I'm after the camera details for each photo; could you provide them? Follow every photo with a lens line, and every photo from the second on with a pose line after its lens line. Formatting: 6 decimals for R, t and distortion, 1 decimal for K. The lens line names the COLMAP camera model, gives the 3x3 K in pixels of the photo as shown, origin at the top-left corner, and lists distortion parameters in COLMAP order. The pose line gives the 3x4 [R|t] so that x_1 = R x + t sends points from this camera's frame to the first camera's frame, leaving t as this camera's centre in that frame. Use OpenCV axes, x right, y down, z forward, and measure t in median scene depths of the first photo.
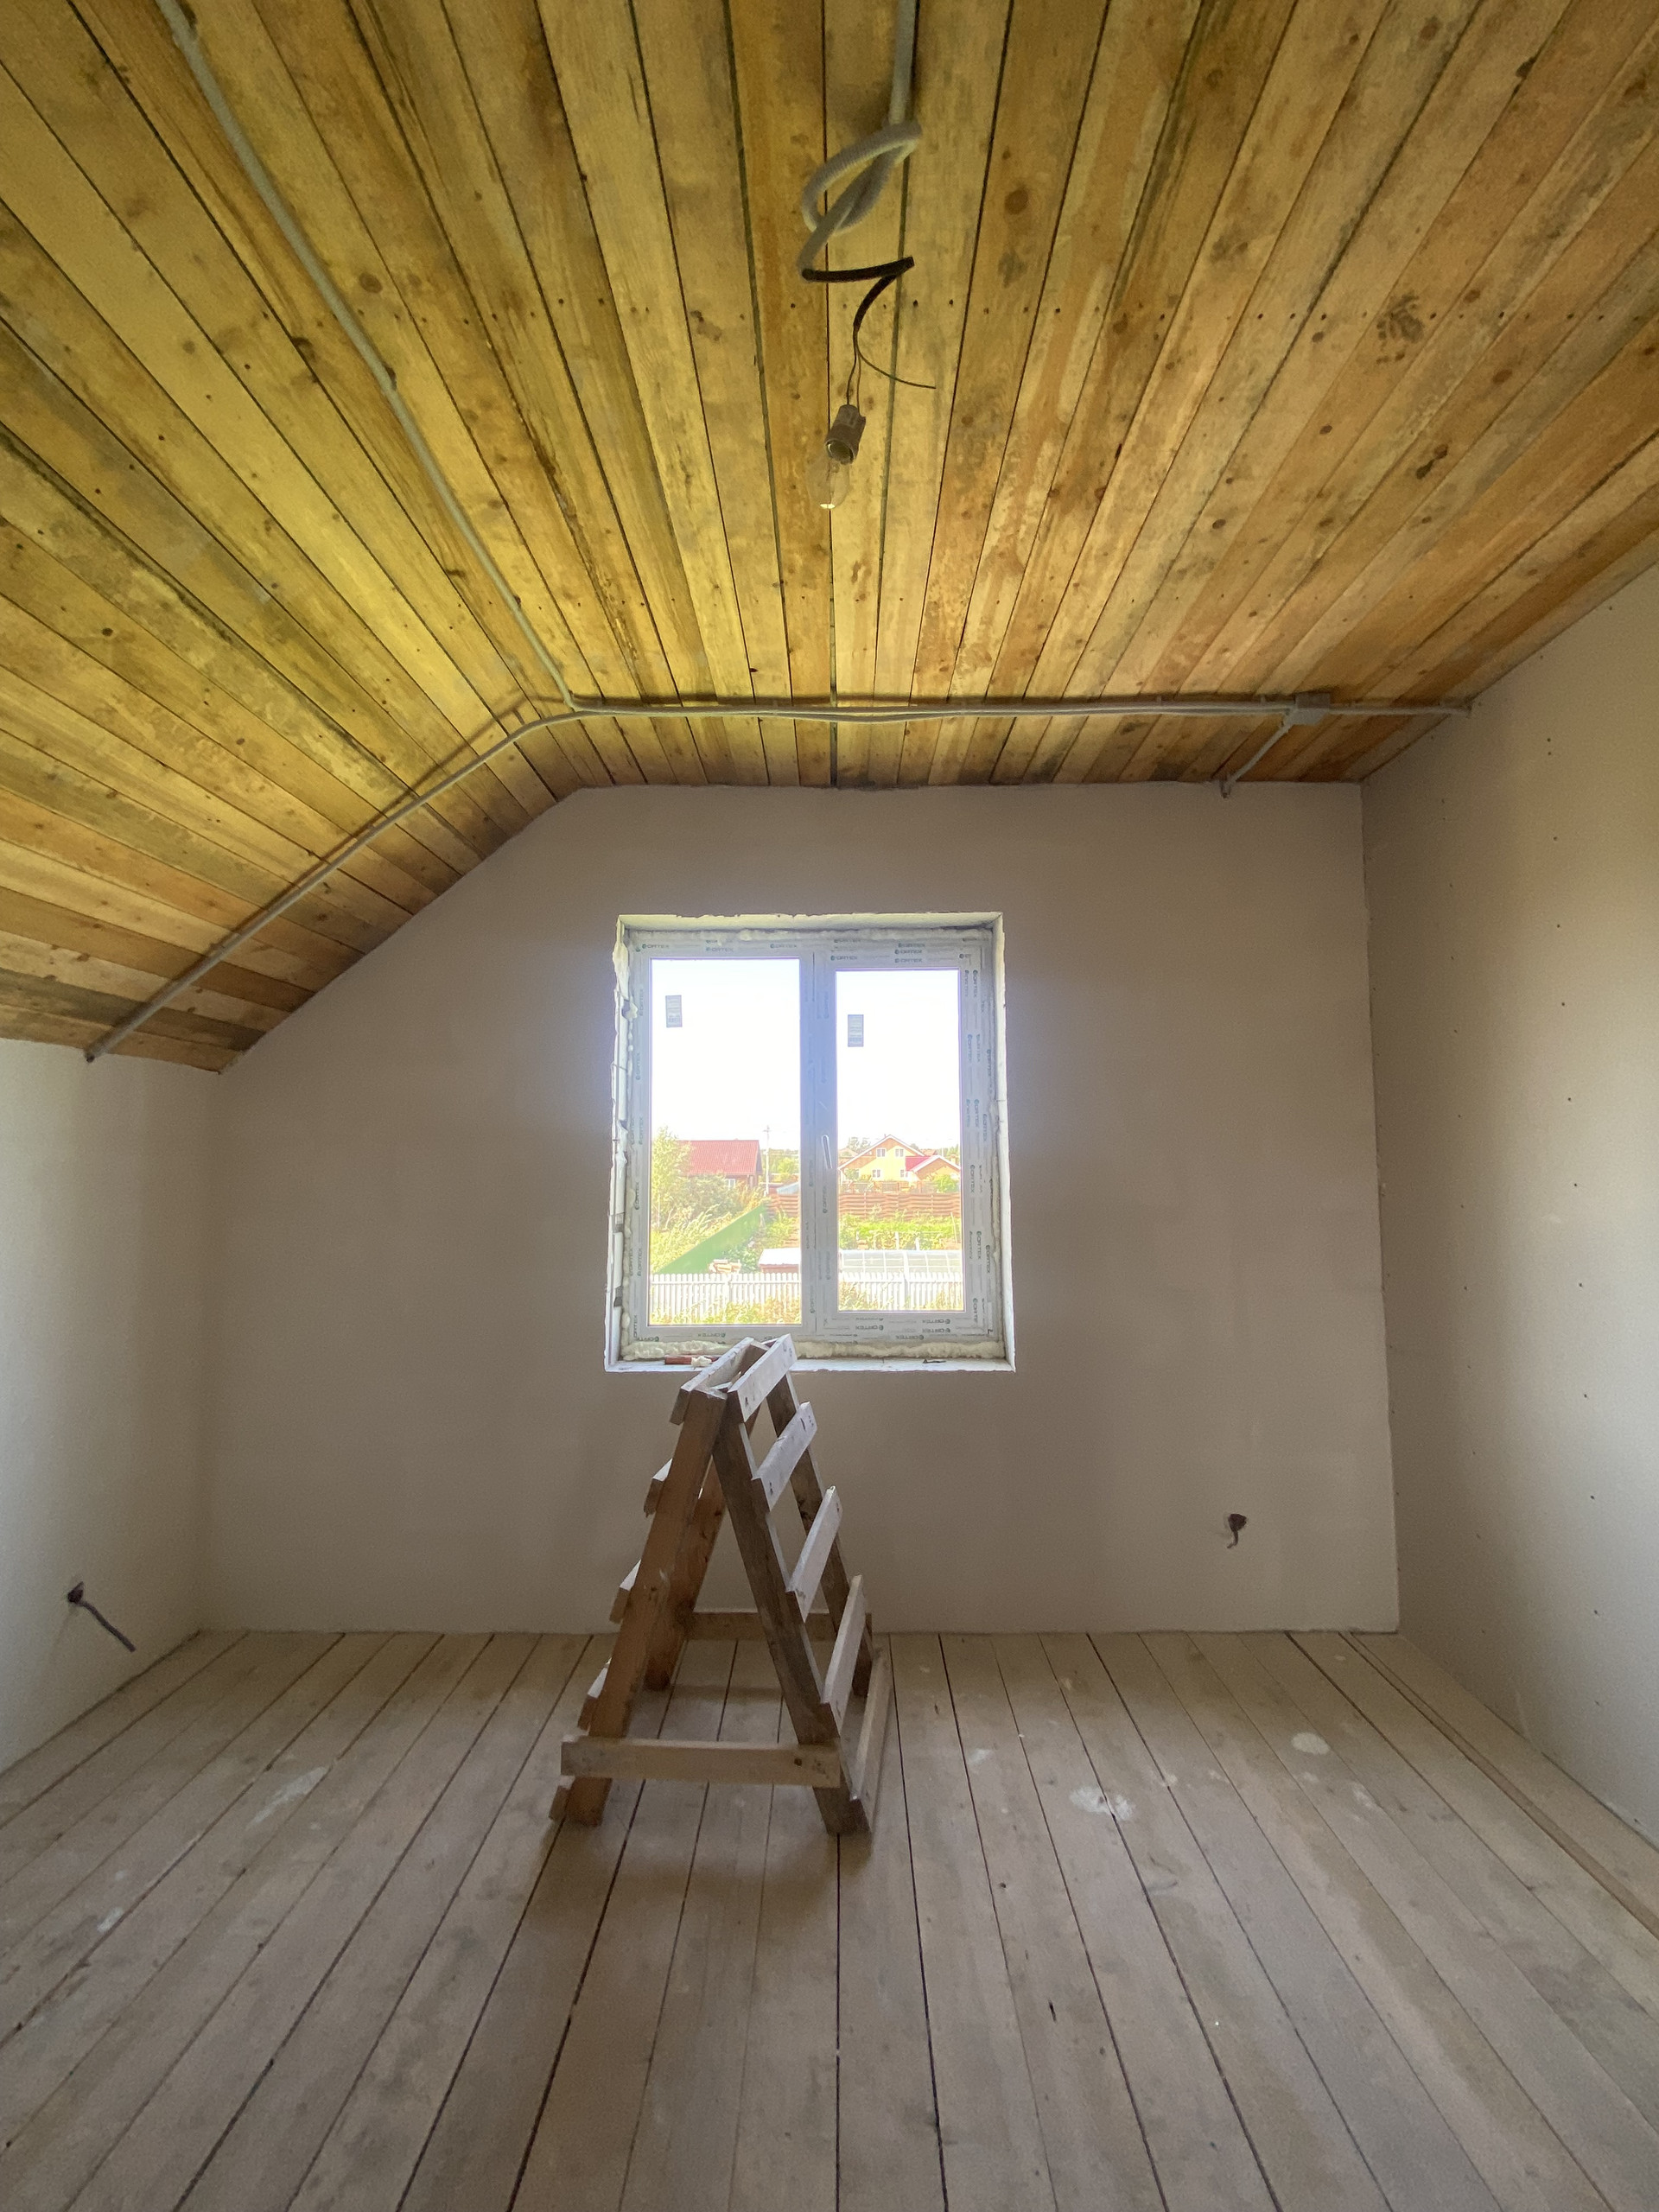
lens RADIAL K [[903.2, 0, 831.9], [0, 903.2, 1101.9], [0, 0, 1]] dist [0.017040, -0.018731]
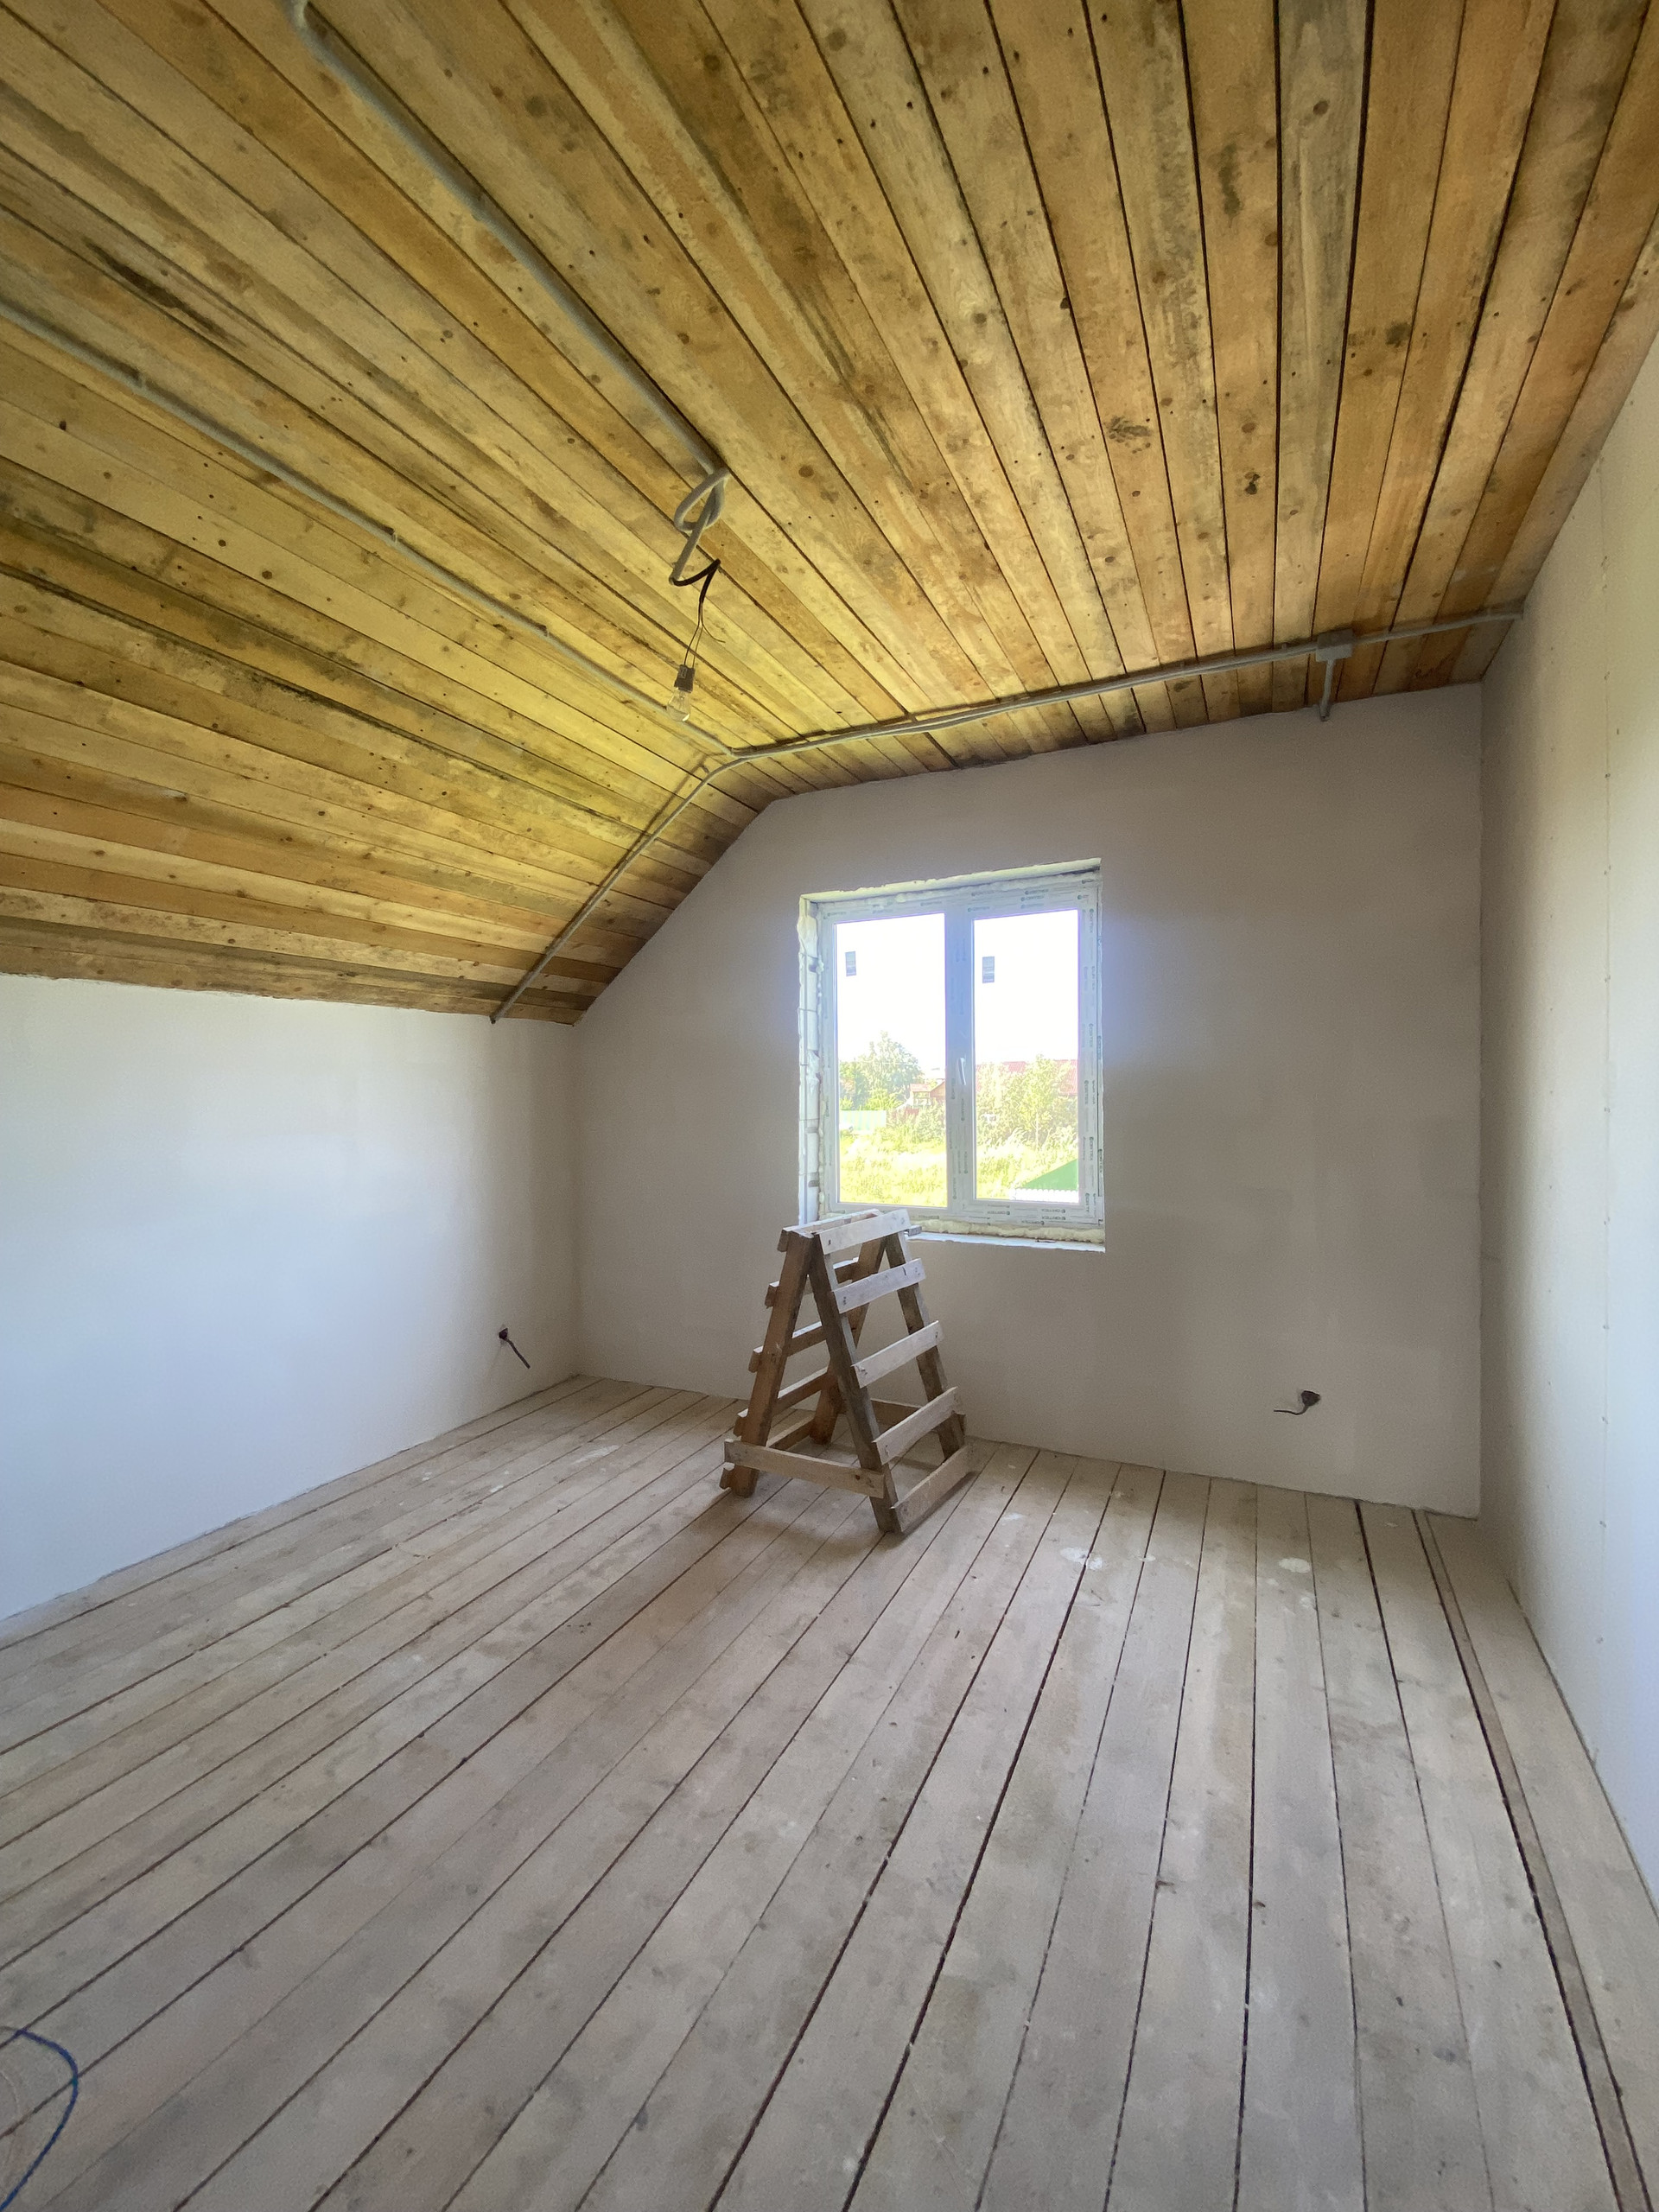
lens RADIAL K [[903.2, 0, 833.5], [0, 903.2, 1101.7], [0, 0, 1]] dist [0.017040, -0.018731]
pose [[0.907335, -0.000713, -0.420408, 0.477954], [0.038329, 0.995974, 0.081032, -0.013194], [0.418657, -0.089637, 0.903710, -0.268863]]
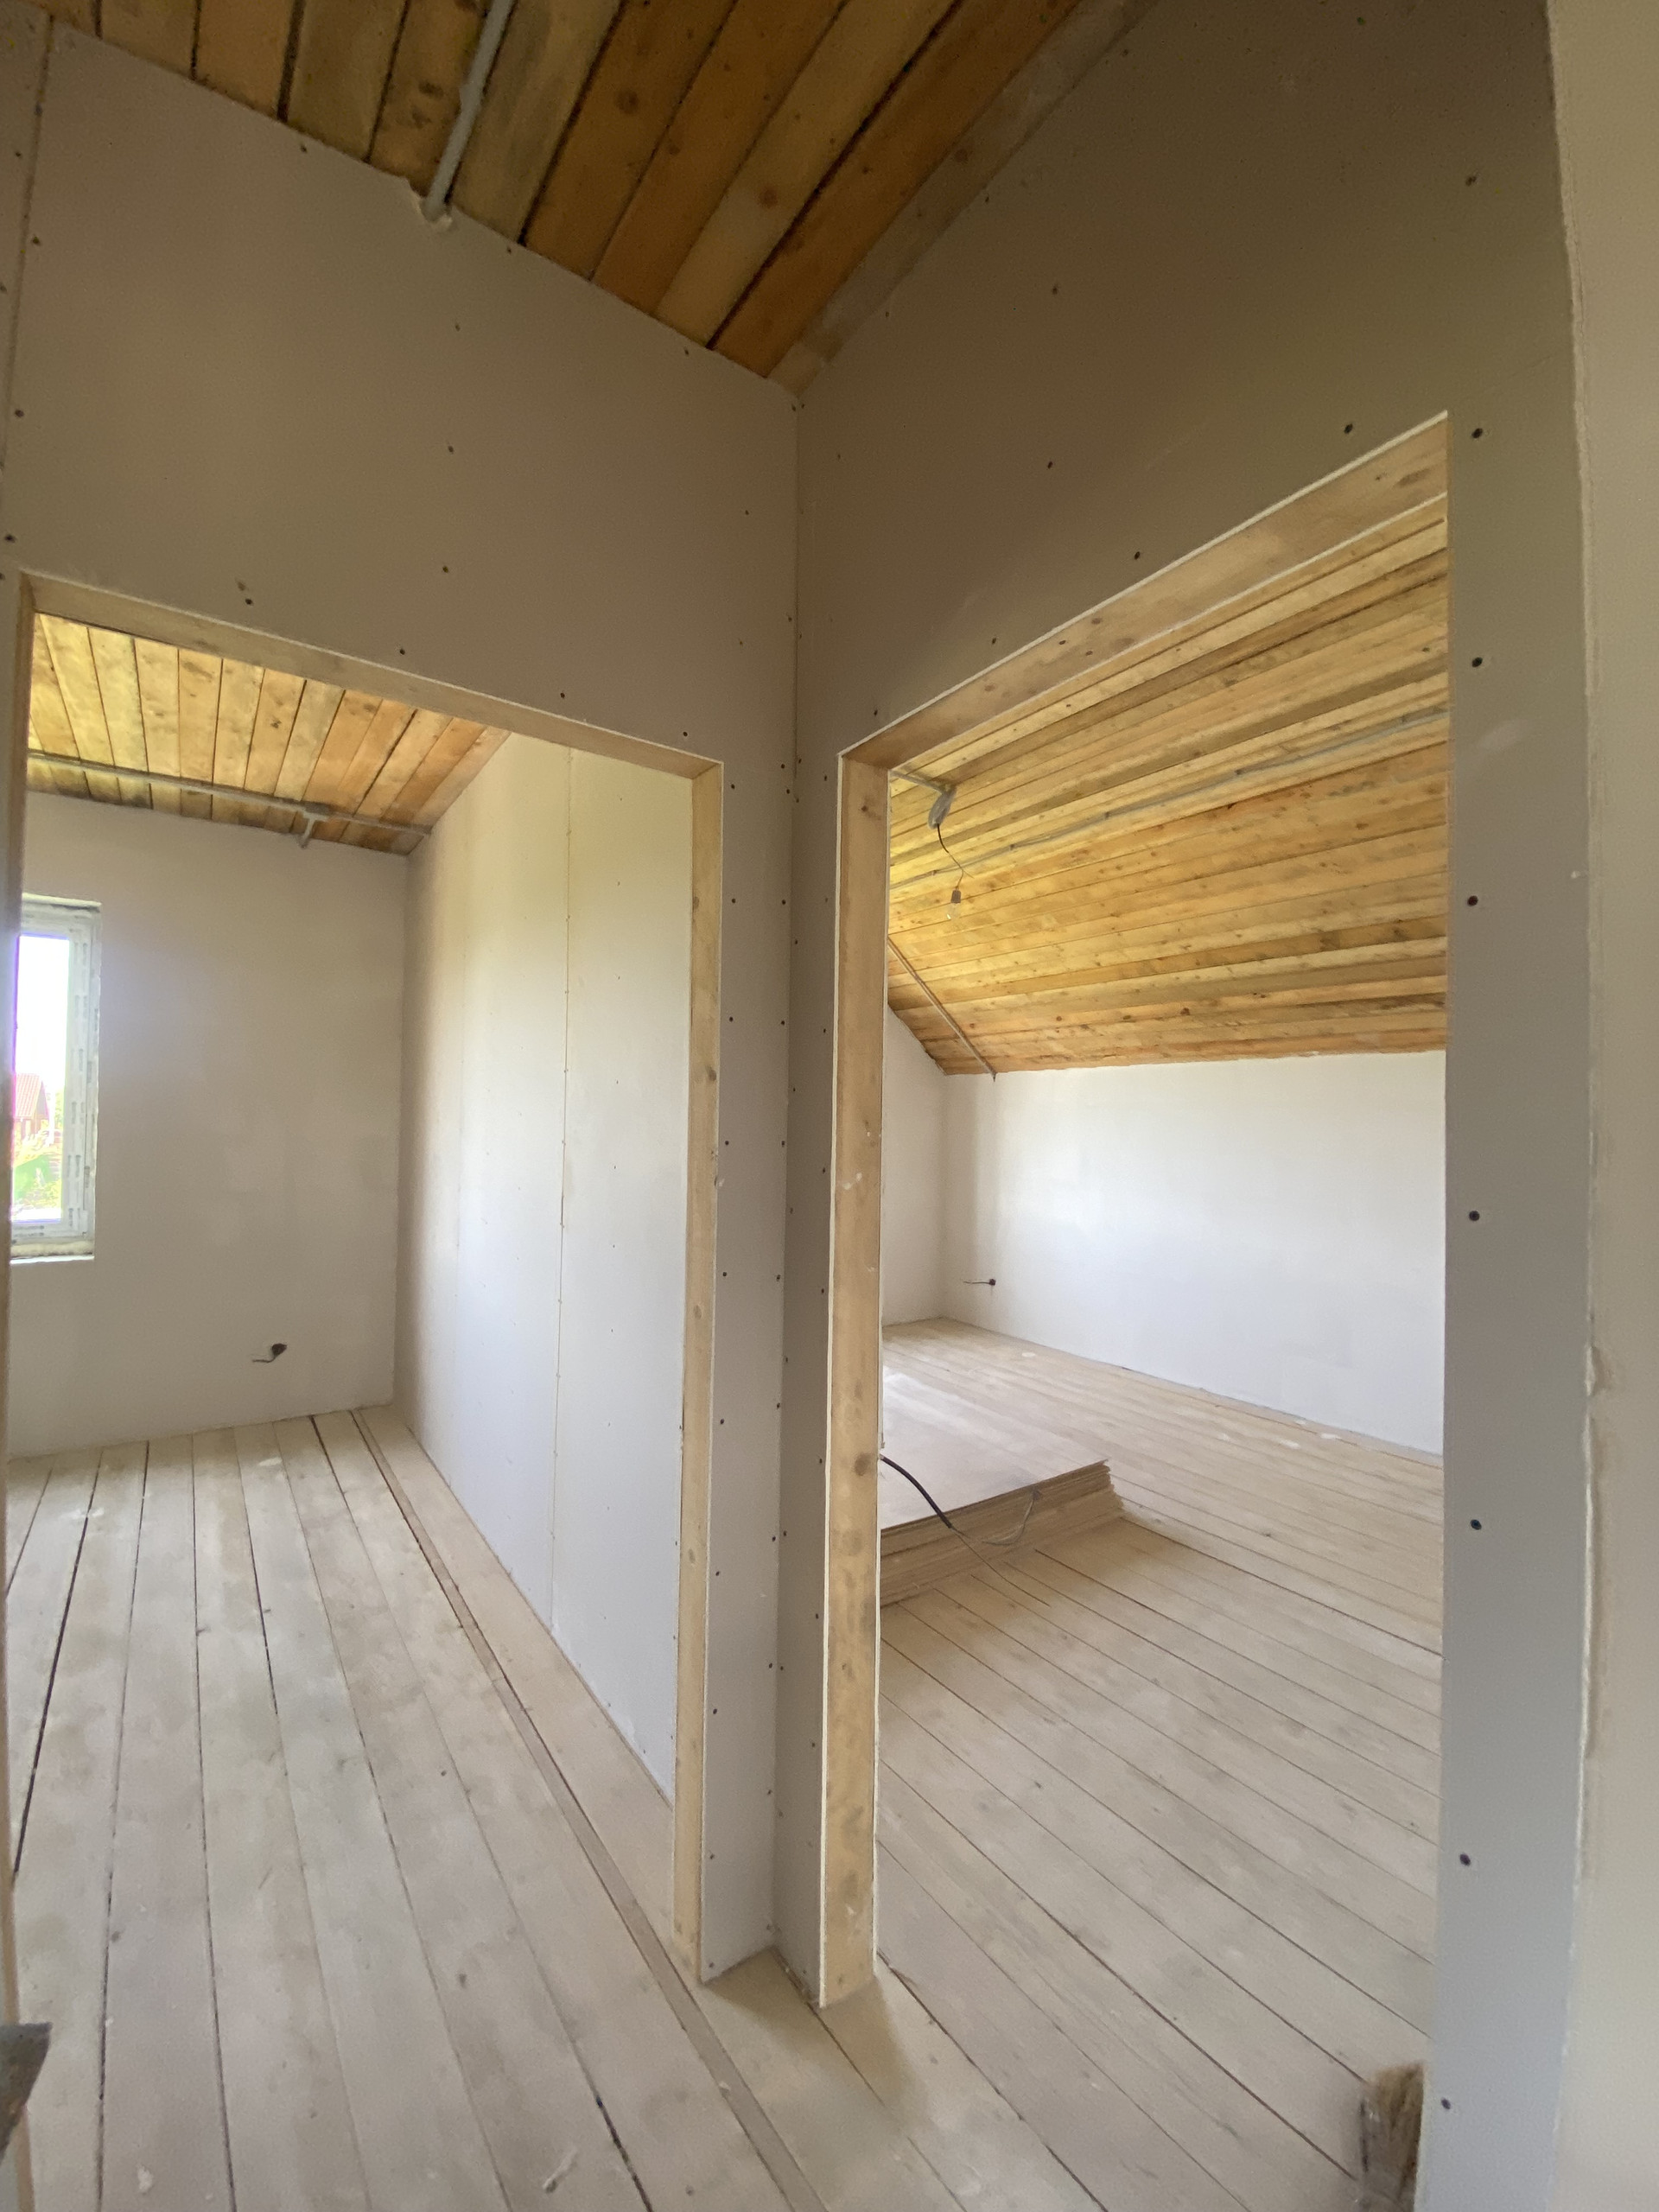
lens RADIAL K [[903.2, 0, 823.0], [0, 903.2, 1101.7], [0, 0, 1]] dist [0.017040, -0.018731]
pose [[0.813957, 0.026973, 0.580298, 0.374456], [-0.056931, 0.997817, 0.033475, -0.046315], [-0.578129, -0.060284, 0.813716, -0.855361]]
